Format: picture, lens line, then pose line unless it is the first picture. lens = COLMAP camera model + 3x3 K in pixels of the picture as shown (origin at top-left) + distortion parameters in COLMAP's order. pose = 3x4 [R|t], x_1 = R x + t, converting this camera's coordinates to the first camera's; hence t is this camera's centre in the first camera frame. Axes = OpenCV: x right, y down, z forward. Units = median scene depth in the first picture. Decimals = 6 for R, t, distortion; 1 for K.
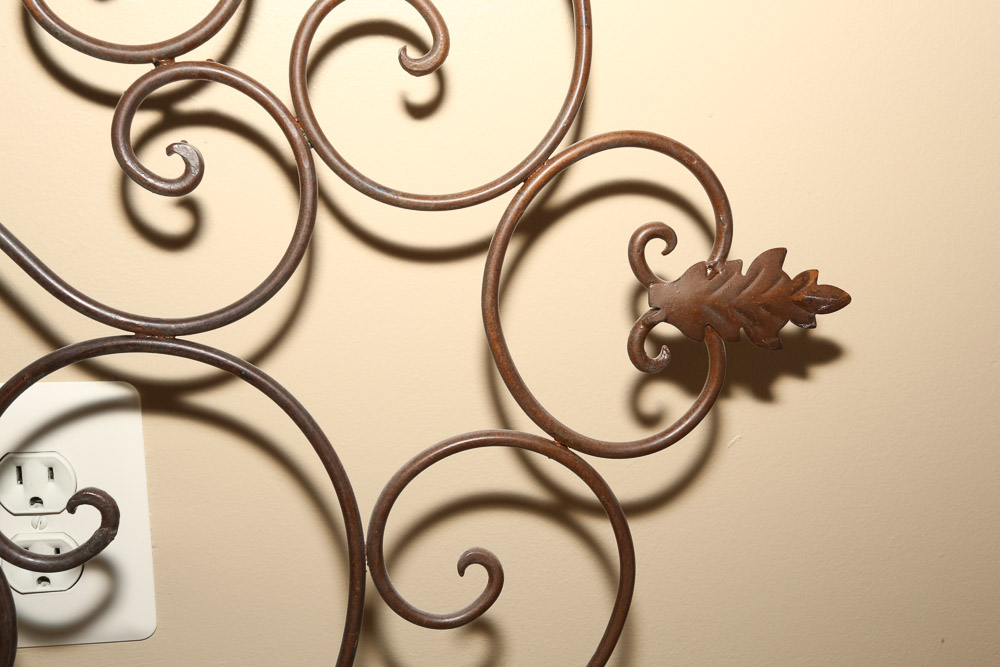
lens RADIAL K [[1198.5, 0, 500.0], [0, 1198.5, 333.5], [0, 0, 1]] dist [0.102259, -0.015749]
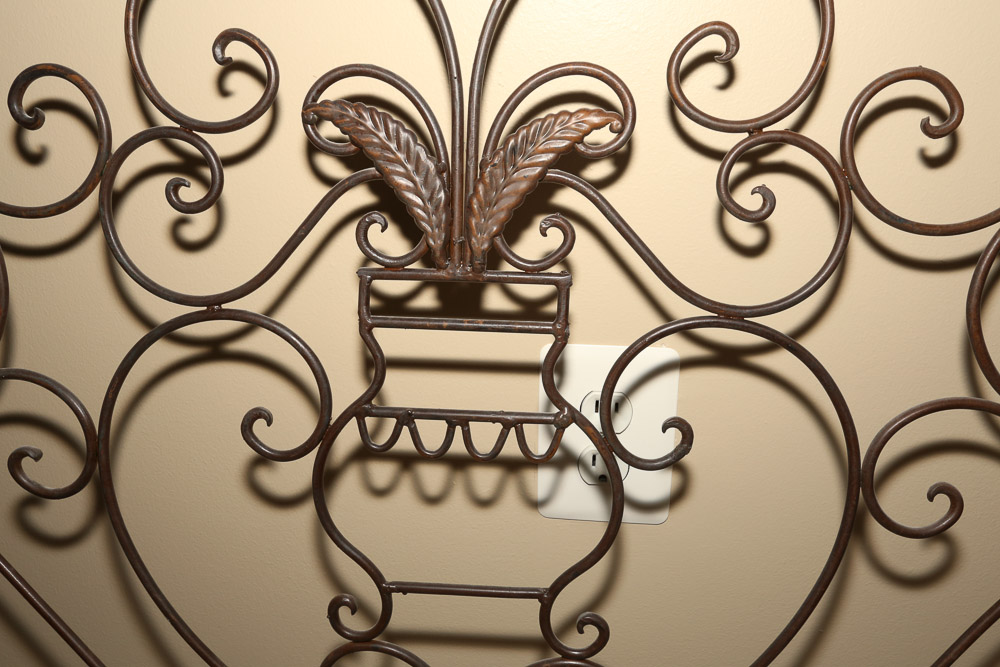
lens RADIAL K [[882.3, 0, 500.0], [0, 882.3, 333.5], [0, 0, 1]] dist [0.012605, 0.004648]
pose [[0.855777, 0.101689, -0.507252, 0.035770], [-0.099011, 0.994561, 0.032340, 0.024050], [0.507782, 0.022547, 0.861191, -0.110830]]
